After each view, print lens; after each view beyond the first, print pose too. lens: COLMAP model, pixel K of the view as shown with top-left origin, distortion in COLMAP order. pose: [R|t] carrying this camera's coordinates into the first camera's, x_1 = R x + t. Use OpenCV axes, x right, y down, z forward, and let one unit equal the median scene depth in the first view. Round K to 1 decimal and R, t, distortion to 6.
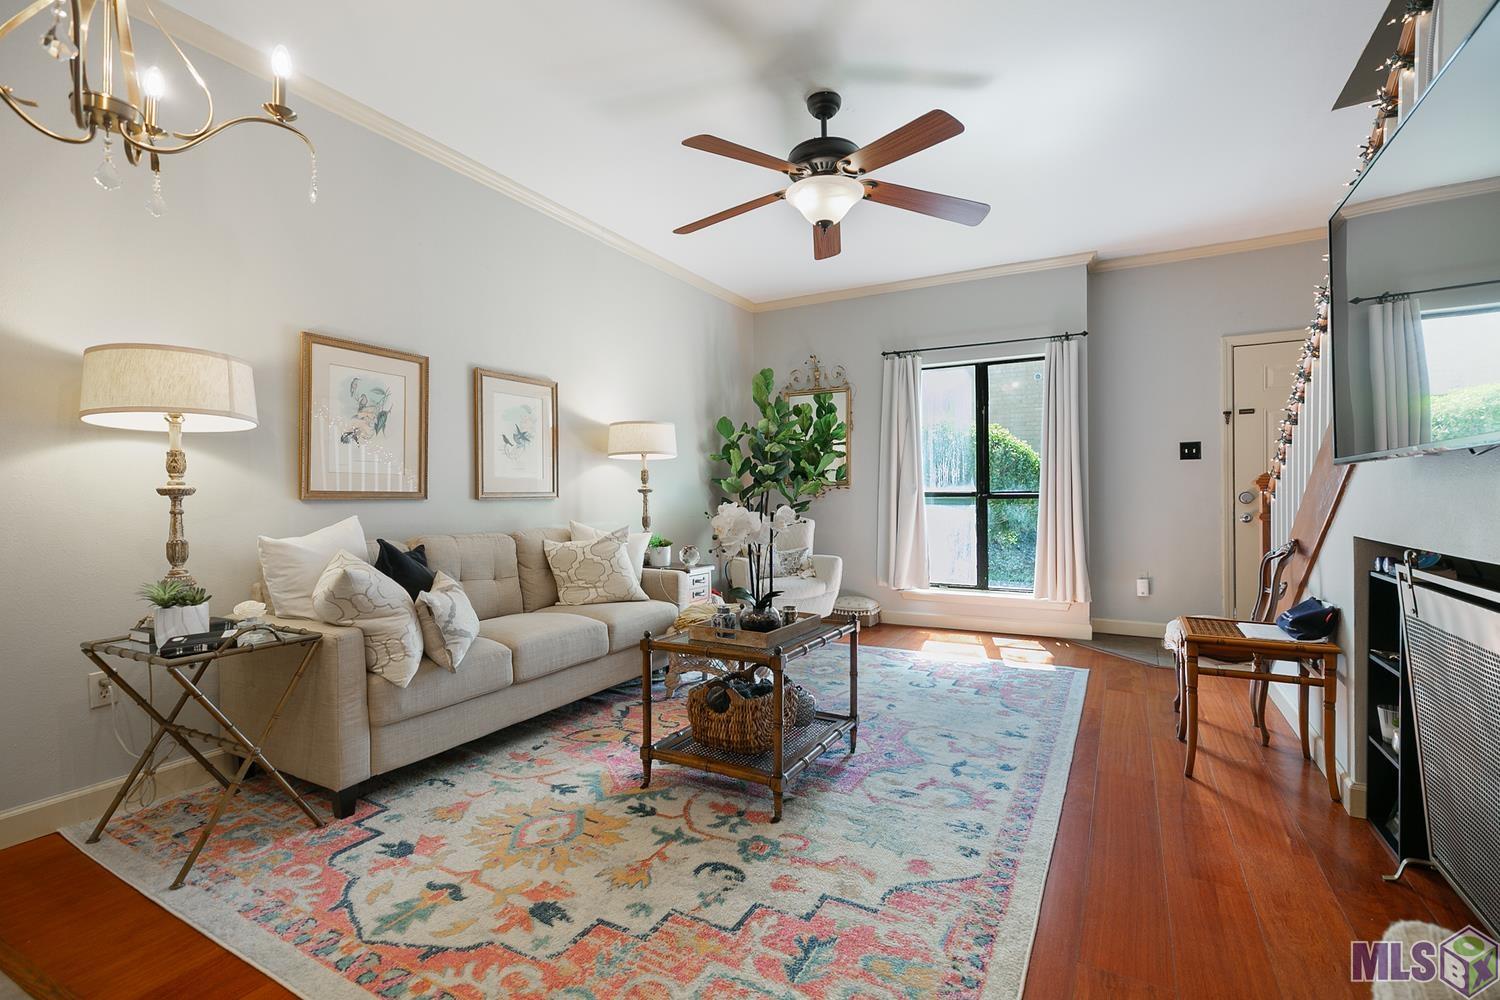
lens RADIAL K [[685.4, 0, 745.4], [0, 685.4, 492.1], [0, 0, 1]] dist [0.004221, 0.000131]
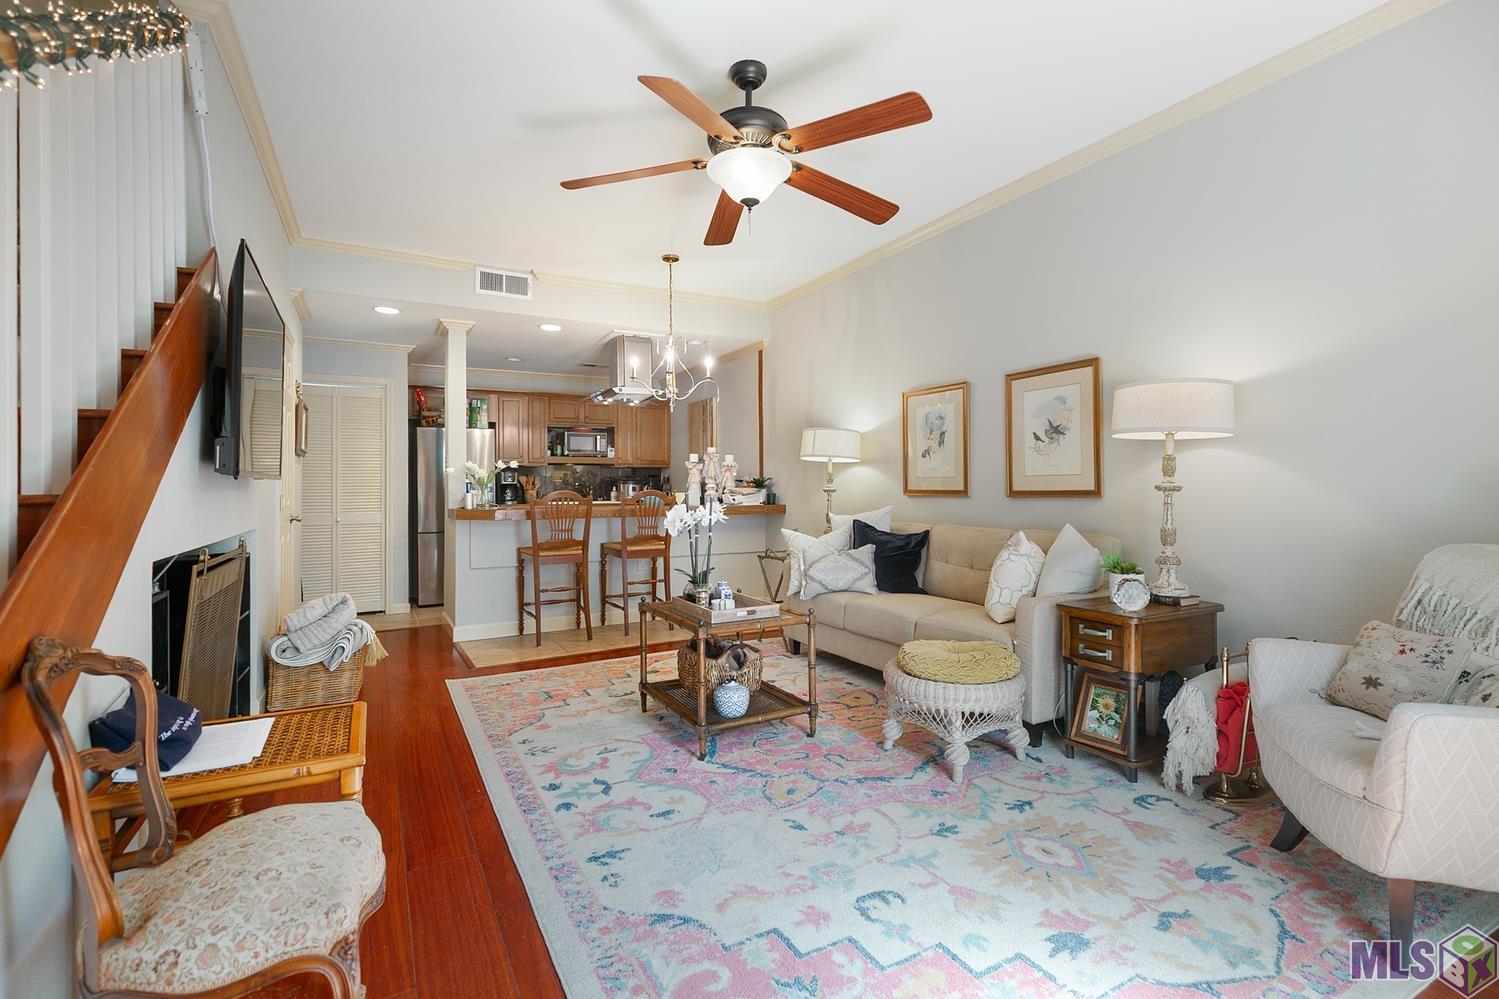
lens RADIAL K [[684.9, 0, 747.7], [0, 684.9, 495.6], [0, 0, 1]] dist [0.004221, 0.000131]
pose [[-0.532319, 0.012567, -0.846450, 0.932836], [0.006810, 0.999921, 0.010563, -0.007744], [0.846516, -0.000141, -0.532363, 1.559406]]
